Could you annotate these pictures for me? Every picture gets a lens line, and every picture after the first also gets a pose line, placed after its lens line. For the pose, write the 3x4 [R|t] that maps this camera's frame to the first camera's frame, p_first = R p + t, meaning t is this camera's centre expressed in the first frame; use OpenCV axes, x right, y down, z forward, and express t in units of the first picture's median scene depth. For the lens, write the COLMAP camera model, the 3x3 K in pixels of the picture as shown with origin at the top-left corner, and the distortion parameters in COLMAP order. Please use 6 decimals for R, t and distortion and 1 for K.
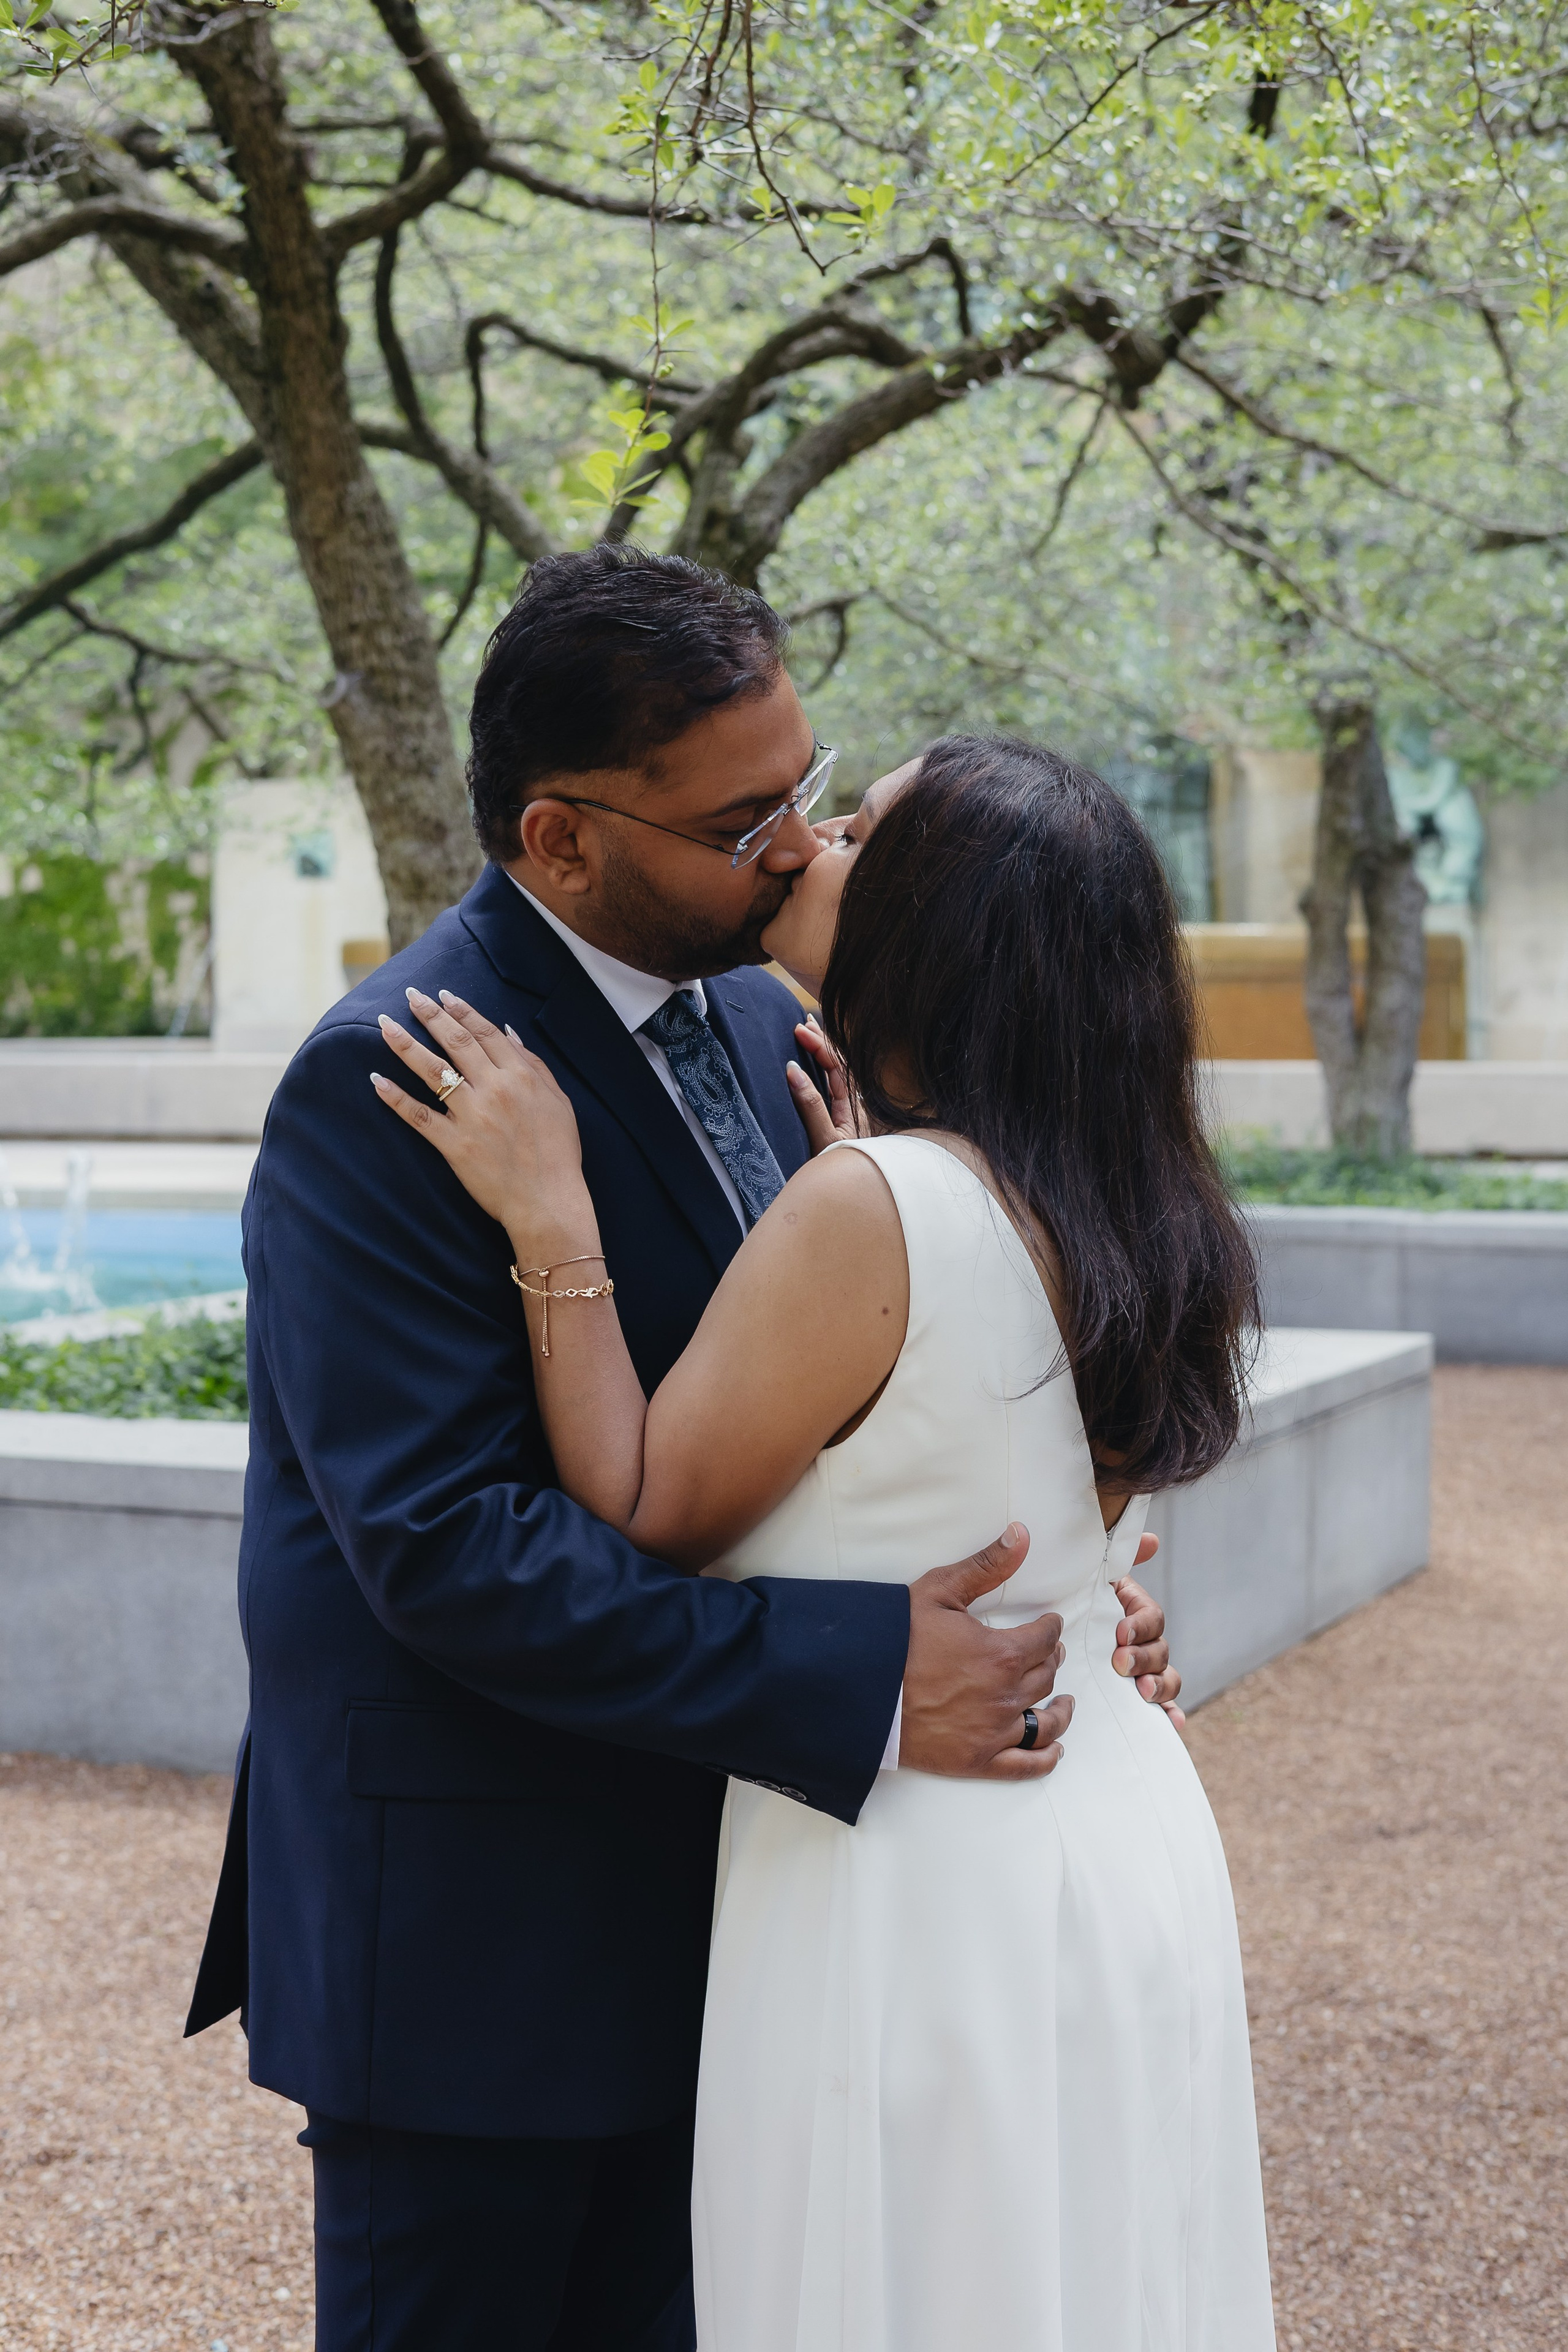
lens RADIAL K [[3343.2, 0, 796.0], [0, 3343.2, 1166.3], [0, 0, 1]] dist [0.018342, 0.024665]
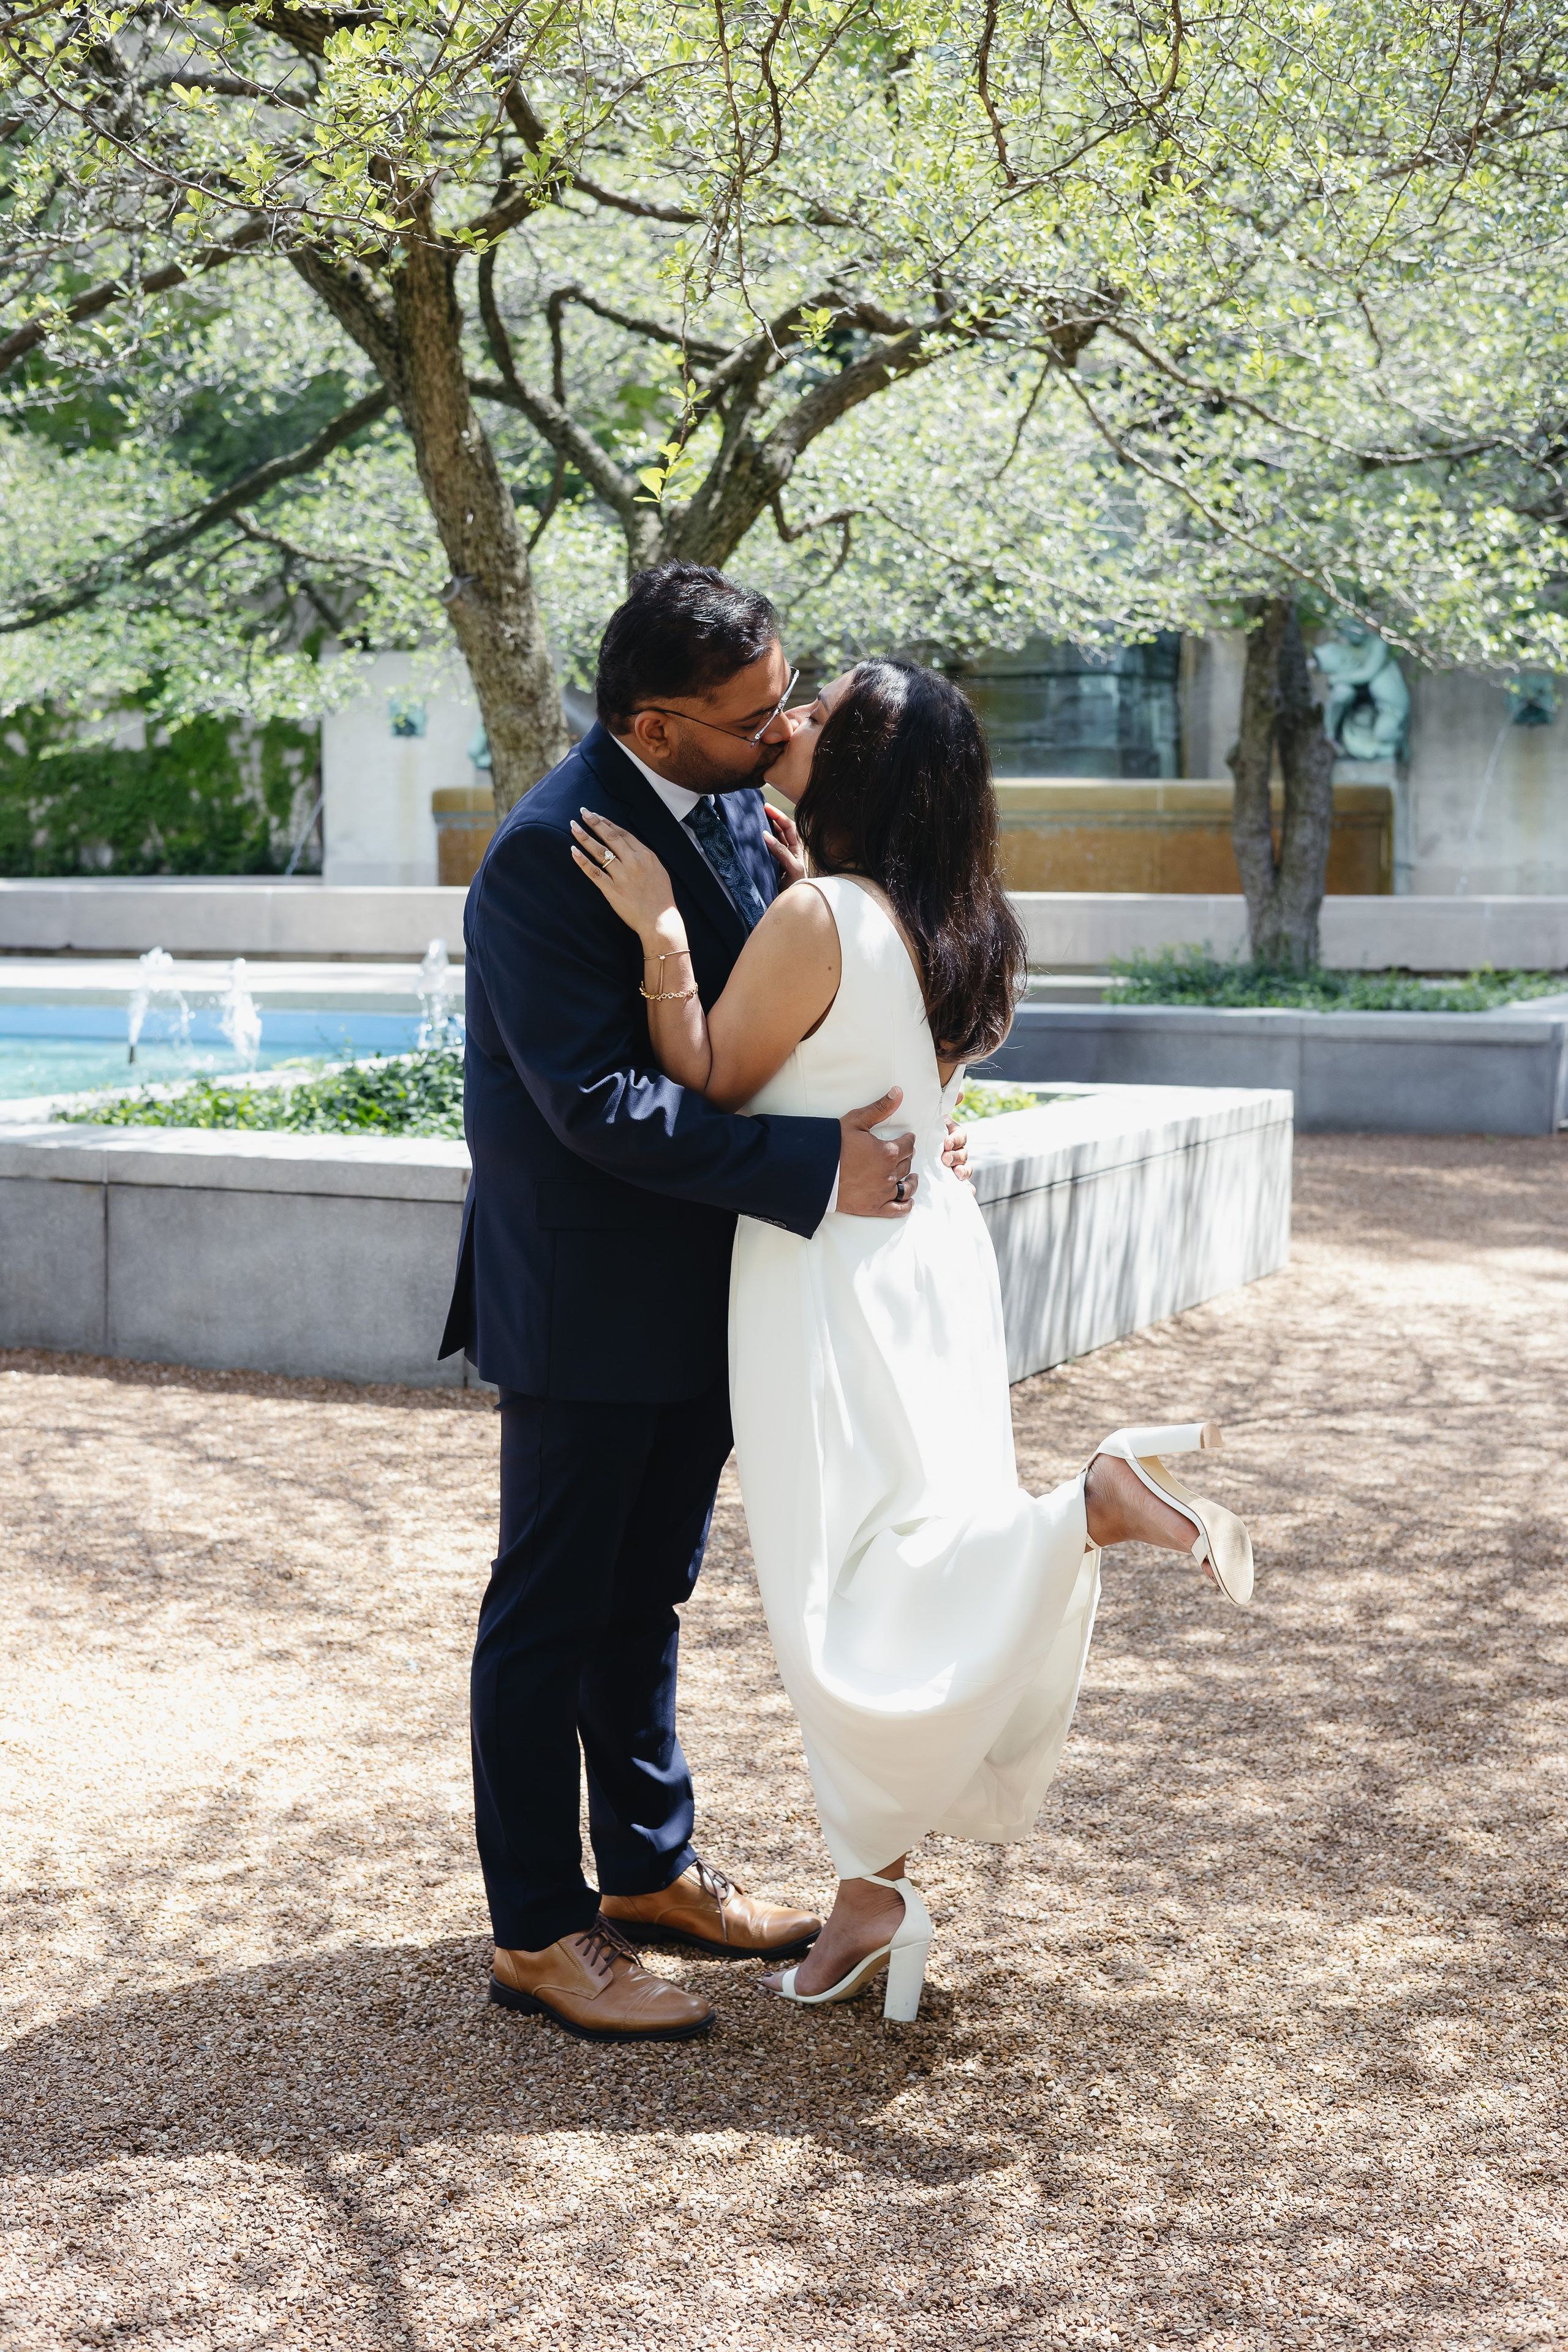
lens RADIAL K [[3343.2, 0, 796.0], [0, 3343.2, 1166.3], [0, 0, 1]] dist [0.018342, 0.024665]
pose [[0.999923, 0.004315, -0.011595, 0.011159], [-0.003858, 0.999227, 0.039117, 0.027002], [0.011754, -0.039069, 0.999167, -0.268510]]
